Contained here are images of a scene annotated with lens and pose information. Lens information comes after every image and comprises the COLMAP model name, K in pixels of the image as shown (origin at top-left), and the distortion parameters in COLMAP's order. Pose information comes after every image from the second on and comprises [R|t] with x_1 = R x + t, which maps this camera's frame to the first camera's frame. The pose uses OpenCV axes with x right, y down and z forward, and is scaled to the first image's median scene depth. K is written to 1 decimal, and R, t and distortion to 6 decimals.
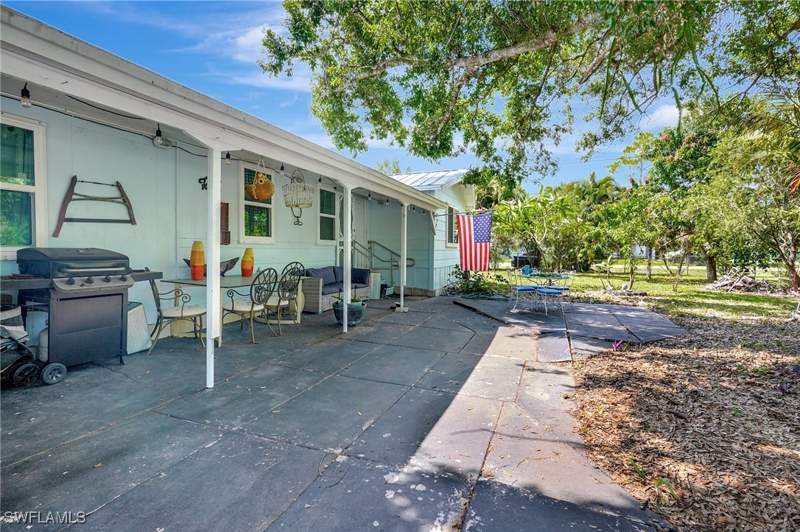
lens RADIAL K [[398.4, 0, 400.0], [0, 398.4, 266.0], [0, 0, 1]] dist [-0.003952, -0.000417]
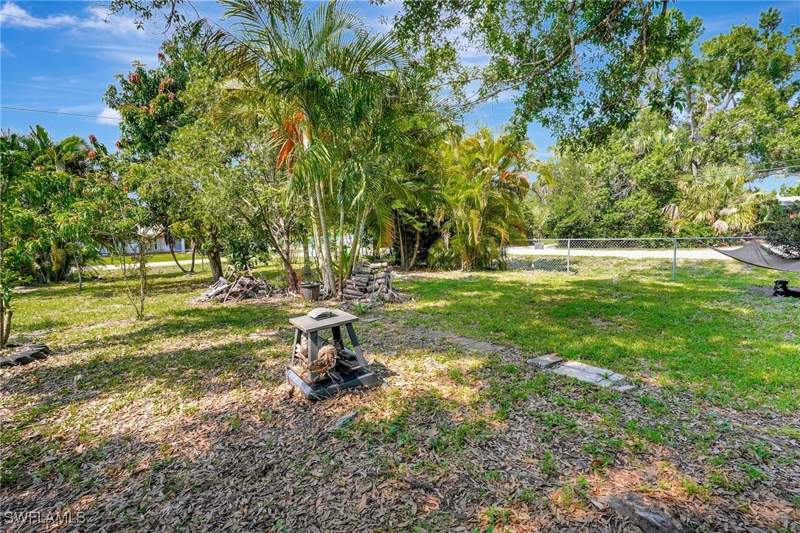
lens RADIAL K [[398.4, 0, 400.0], [0, 398.4, 266.5], [0, 0, 1]] dist [-0.003952, -0.000417]
pose [[0.489432, -0.081405, 0.868234, 0.366610], [0.059350, 0.996434, 0.059969, -0.022383], [-0.870020, 0.022179, 0.492518, 0.371969]]
